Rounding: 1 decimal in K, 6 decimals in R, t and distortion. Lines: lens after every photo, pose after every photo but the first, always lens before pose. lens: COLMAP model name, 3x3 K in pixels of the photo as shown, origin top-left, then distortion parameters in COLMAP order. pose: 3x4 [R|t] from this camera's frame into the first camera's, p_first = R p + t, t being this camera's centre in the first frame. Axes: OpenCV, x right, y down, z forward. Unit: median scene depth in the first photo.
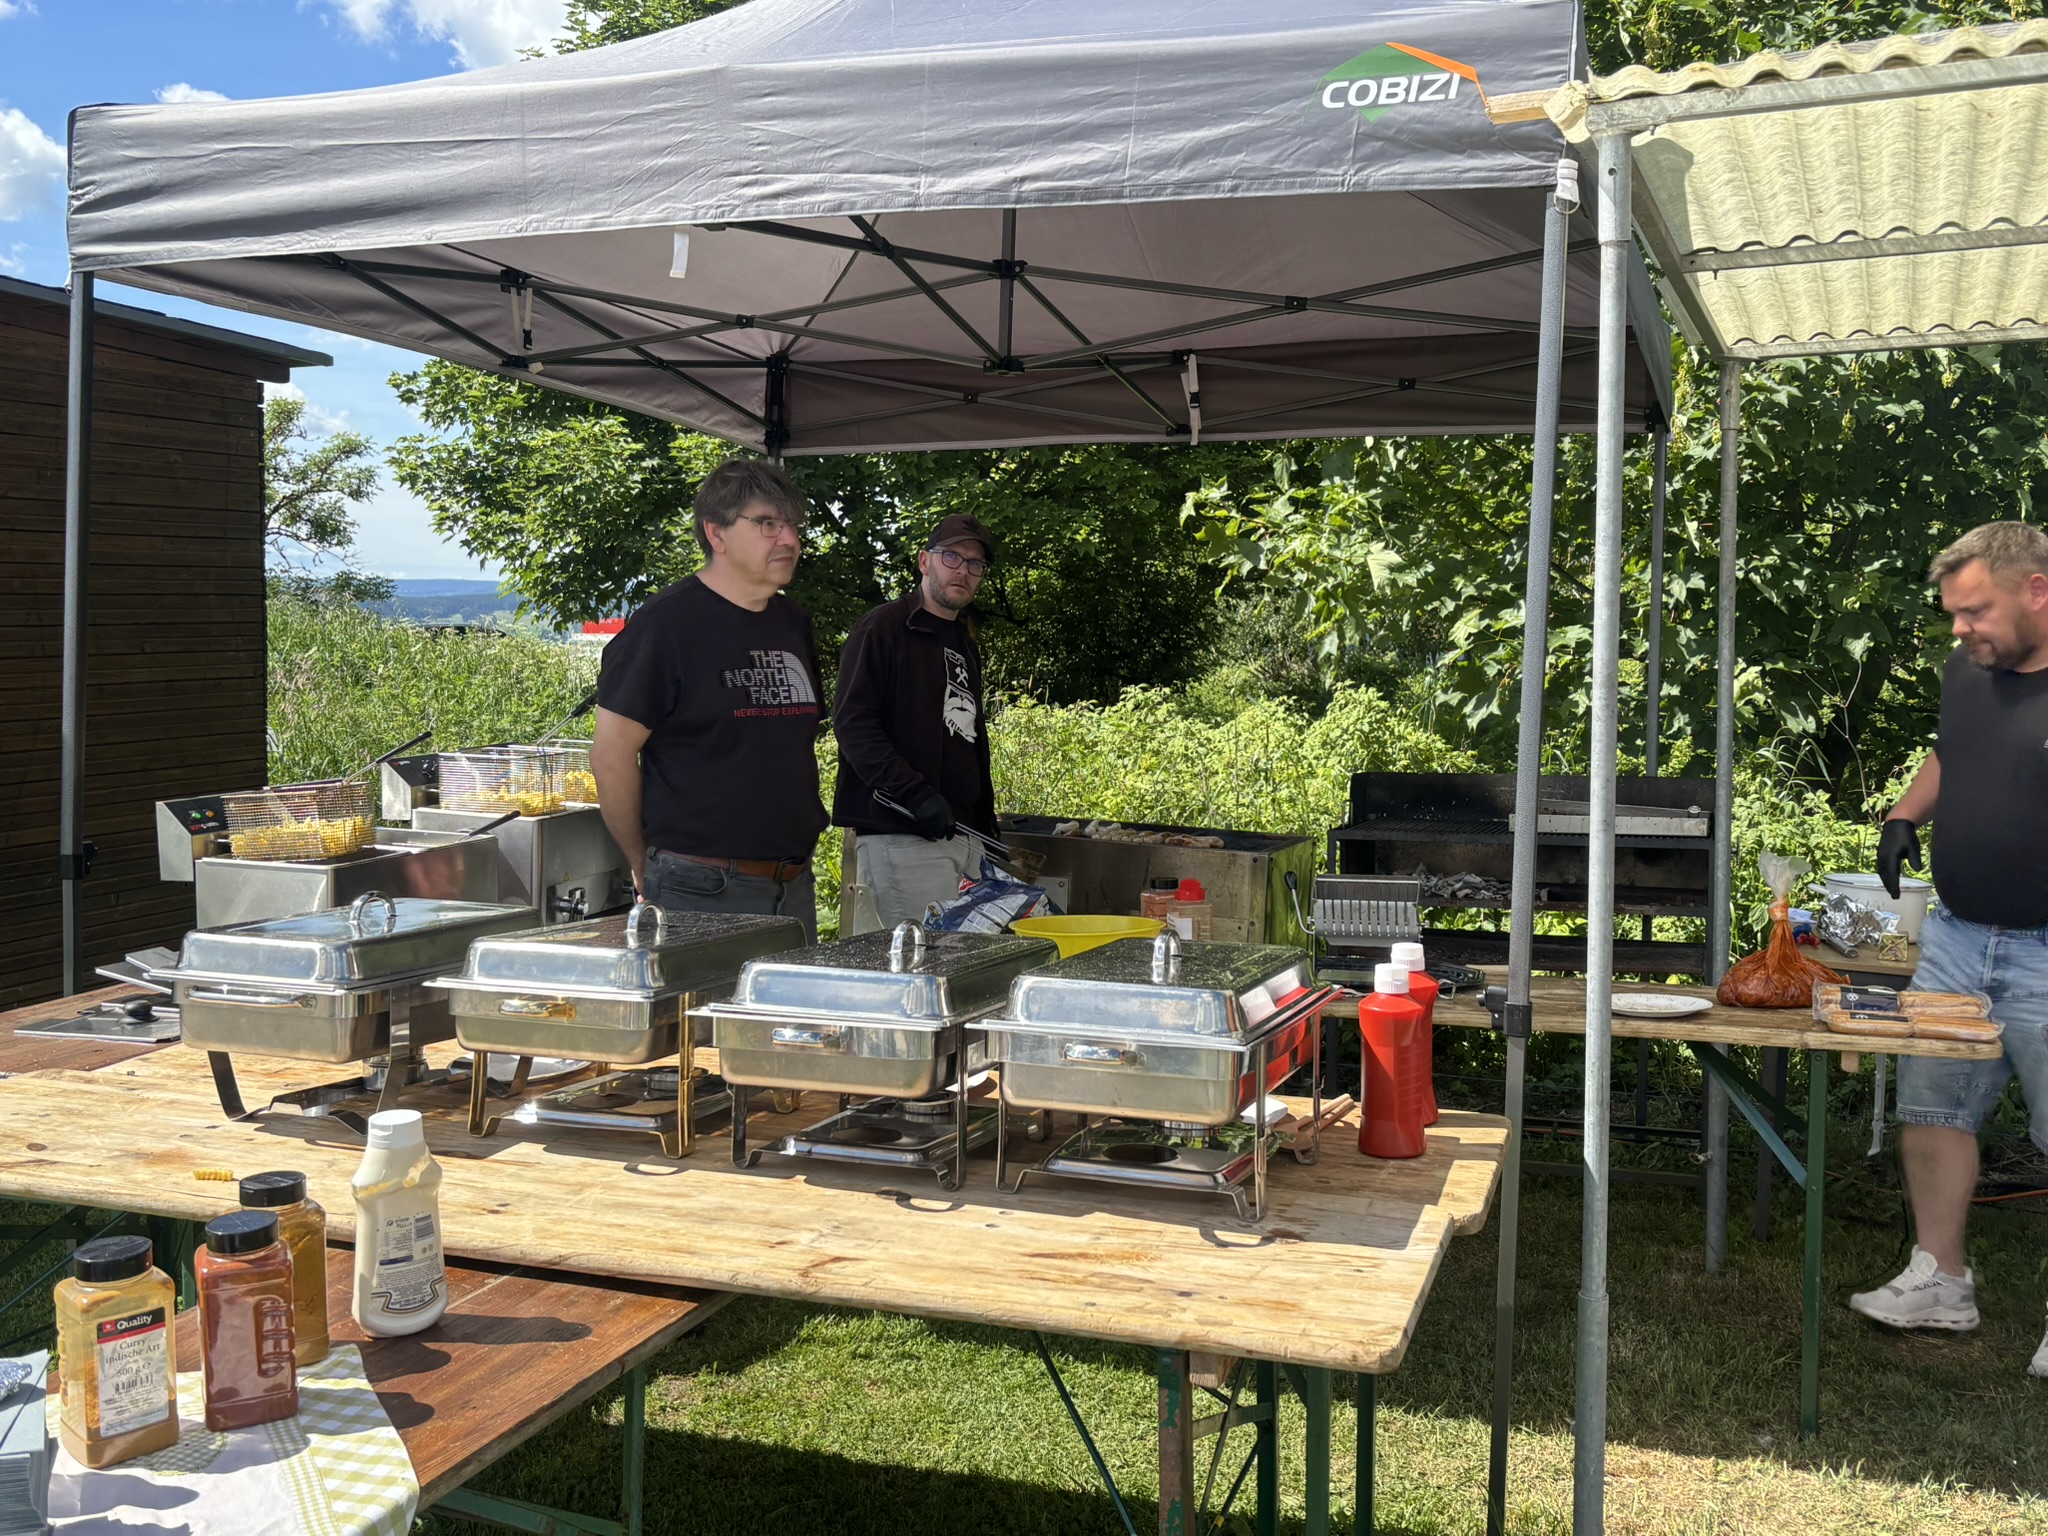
lens RADIAL K [[1907.9, 0, 1018.2], [0, 1907.9, 748.8], [0, 0, 1]] dist [0.025033, 0.000000]
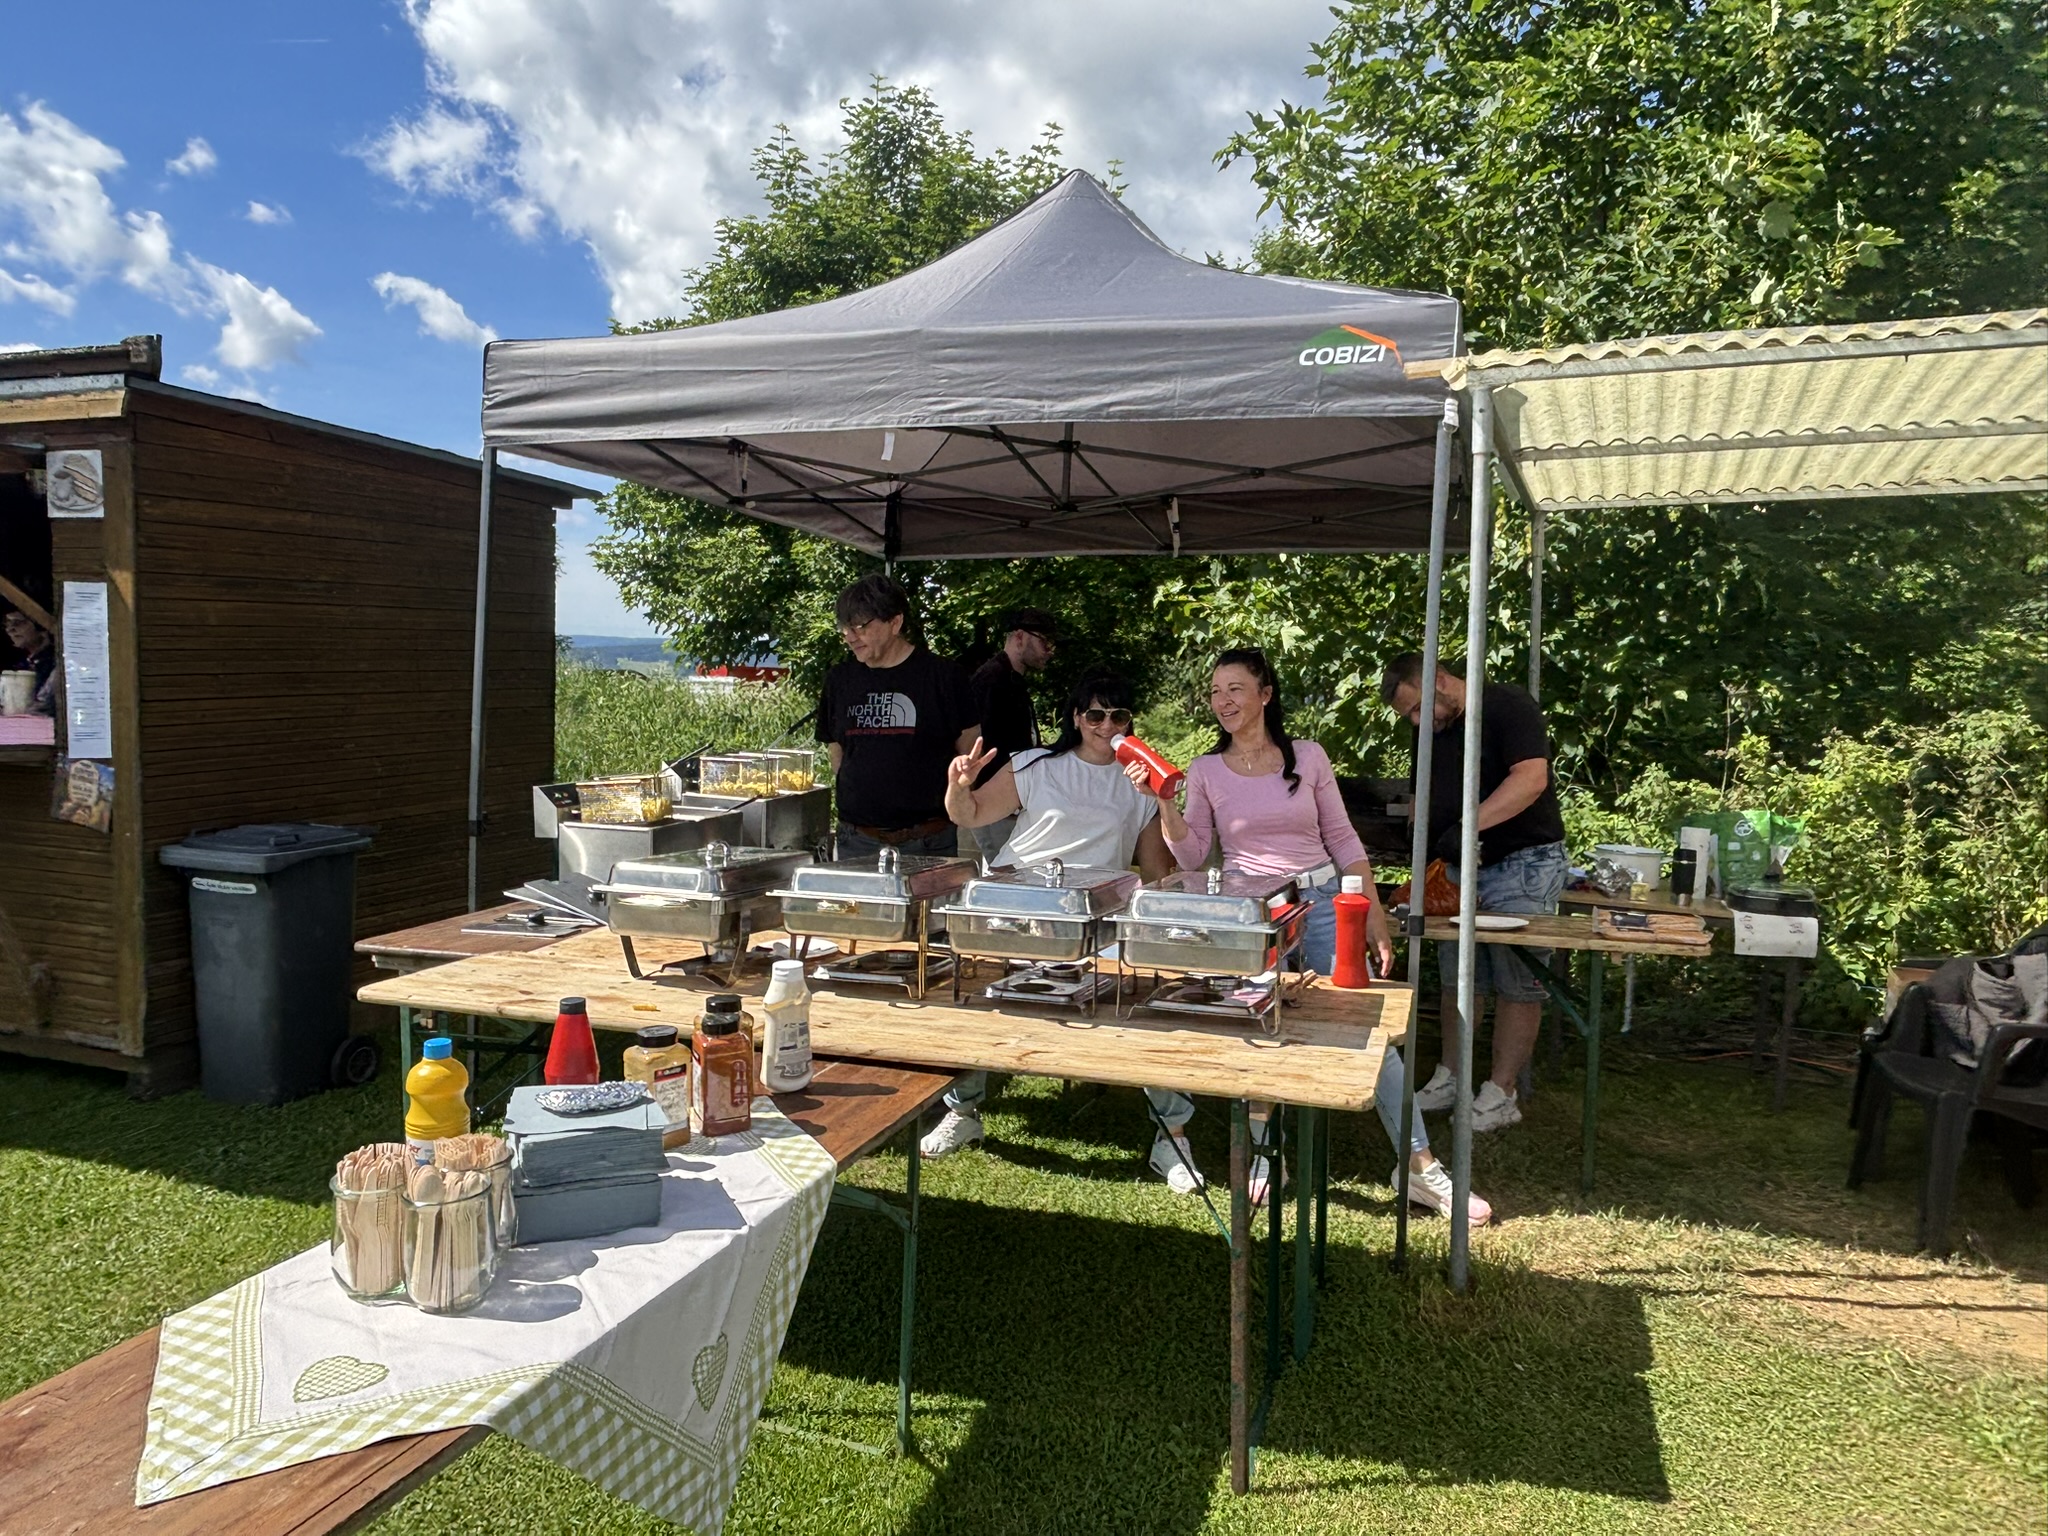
lens RADIAL K [[1409.8, 0, 1002.7], [0, 1409.8, 748.5], [0, 0, 1]] dist [0.034050, -0.023393]
pose [[0.999863, 0.008143, 0.014382, -0.094954], [-0.008002, 0.999920, -0.009844, 0.005190], [-0.014461, 0.009727, 0.999848, -0.173331]]
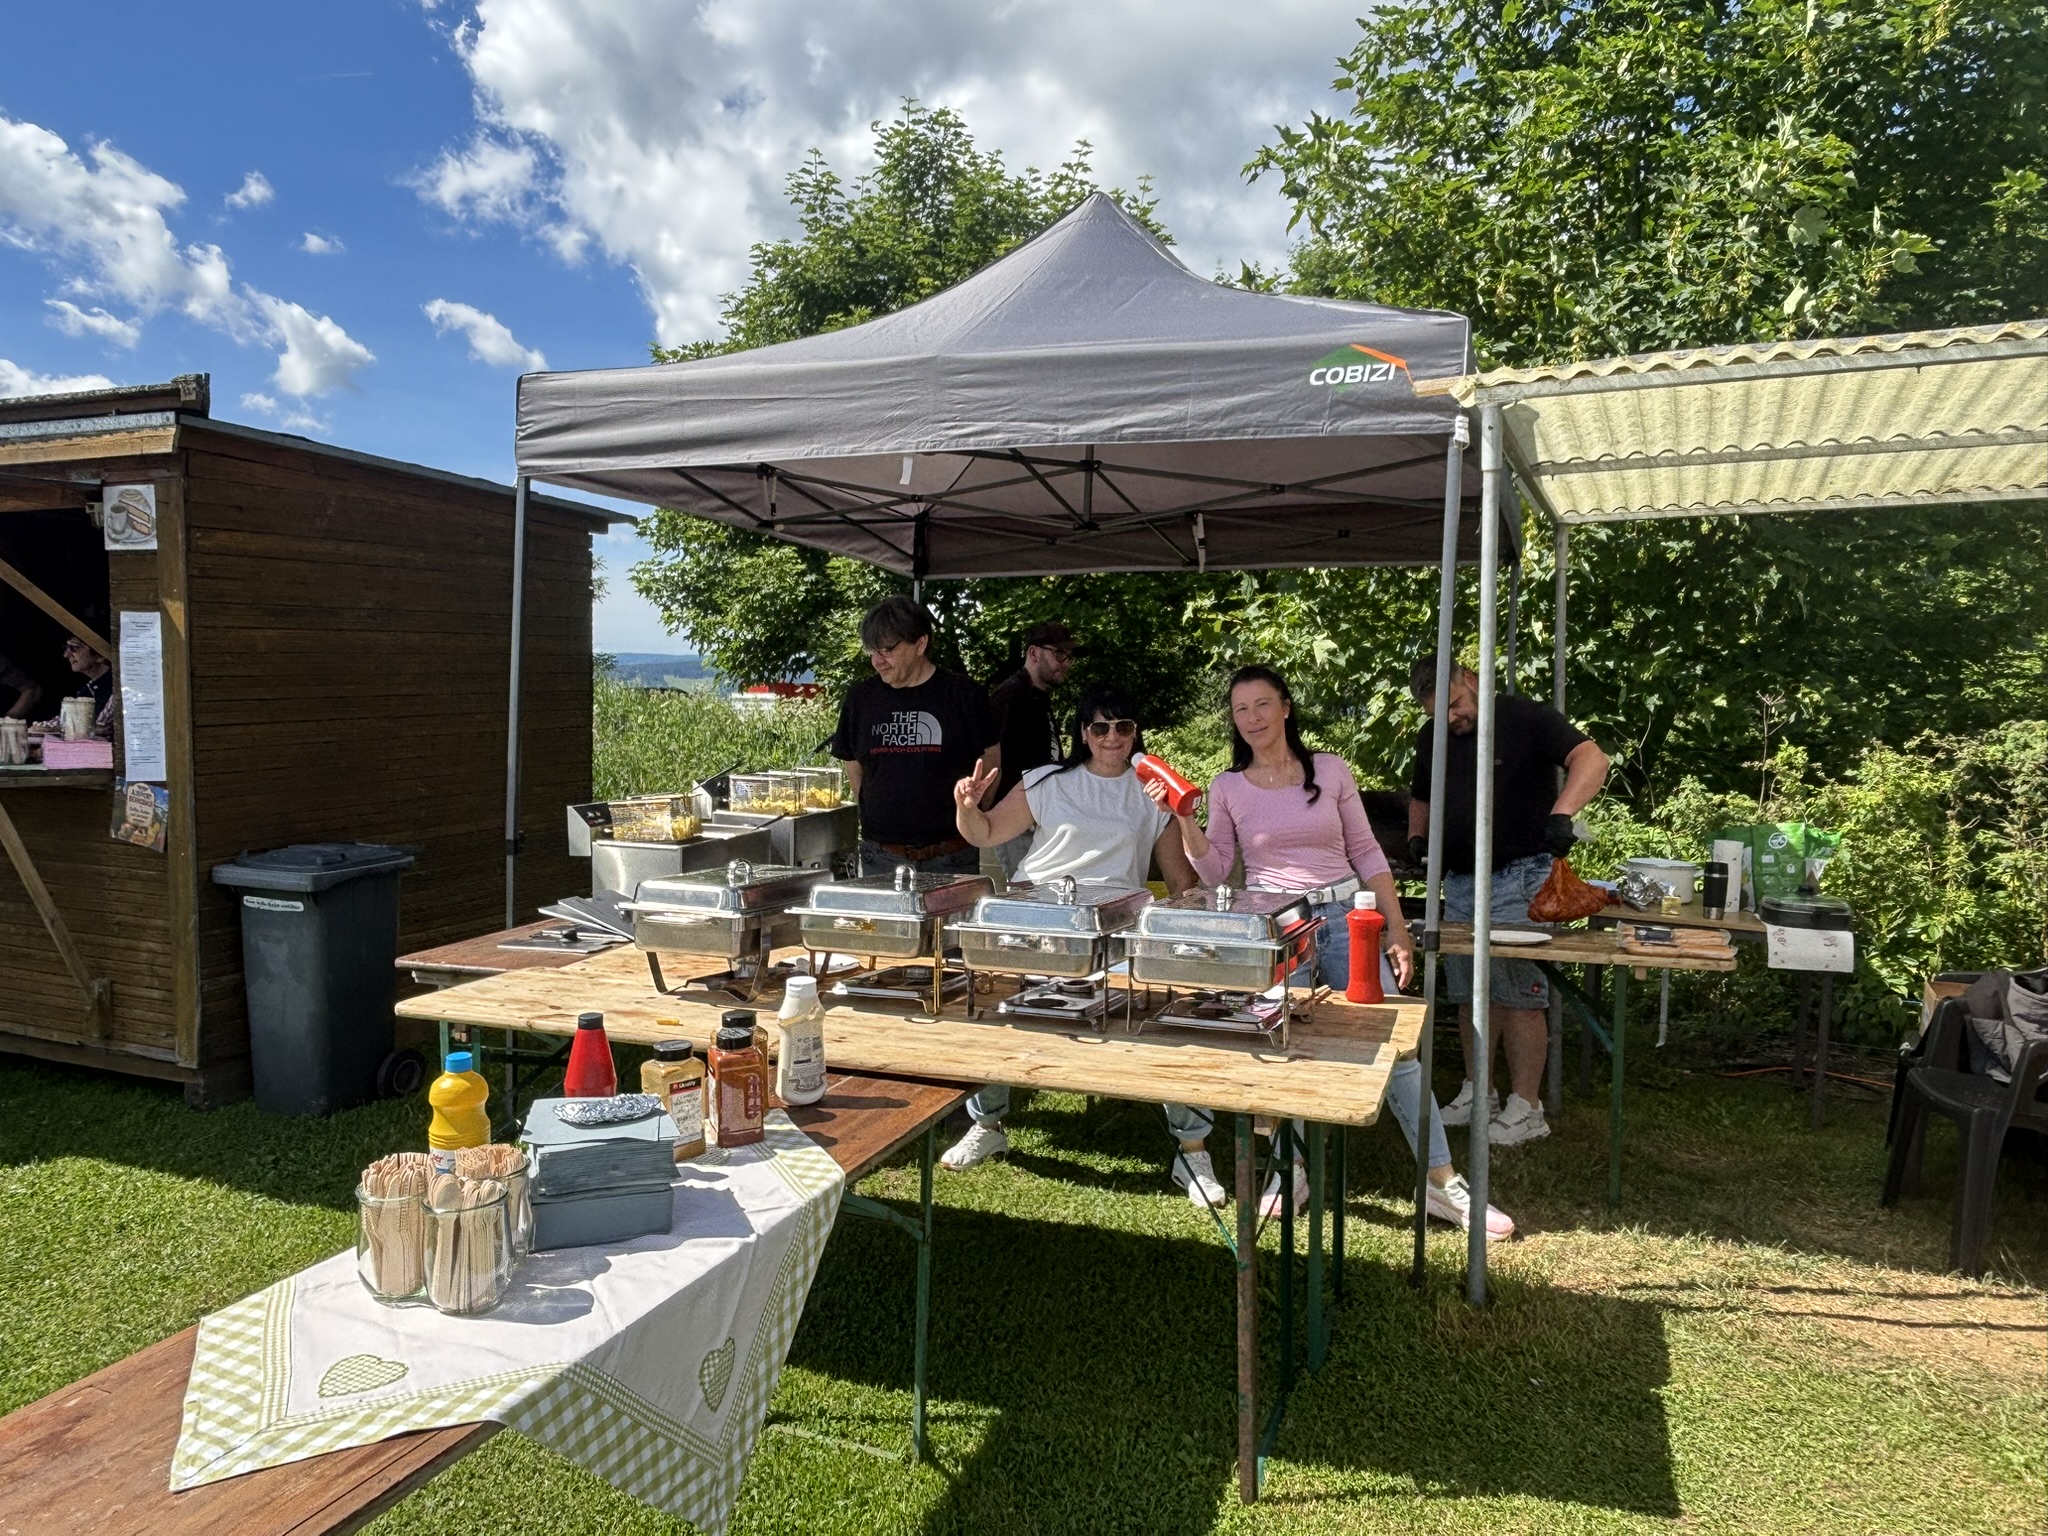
lens RADIAL K [[1409.8, 0, 990.3], [0, 1409.8, 758.4], [0, 0, 1]] dist [0.034050, -0.023393]
pose [[0.999650, 0.001382, -0.026419, -0.072775], [-0.001690, 0.999931, -0.011656, 0.000762], [0.026401, 0.011697, 0.999583, -0.190765]]
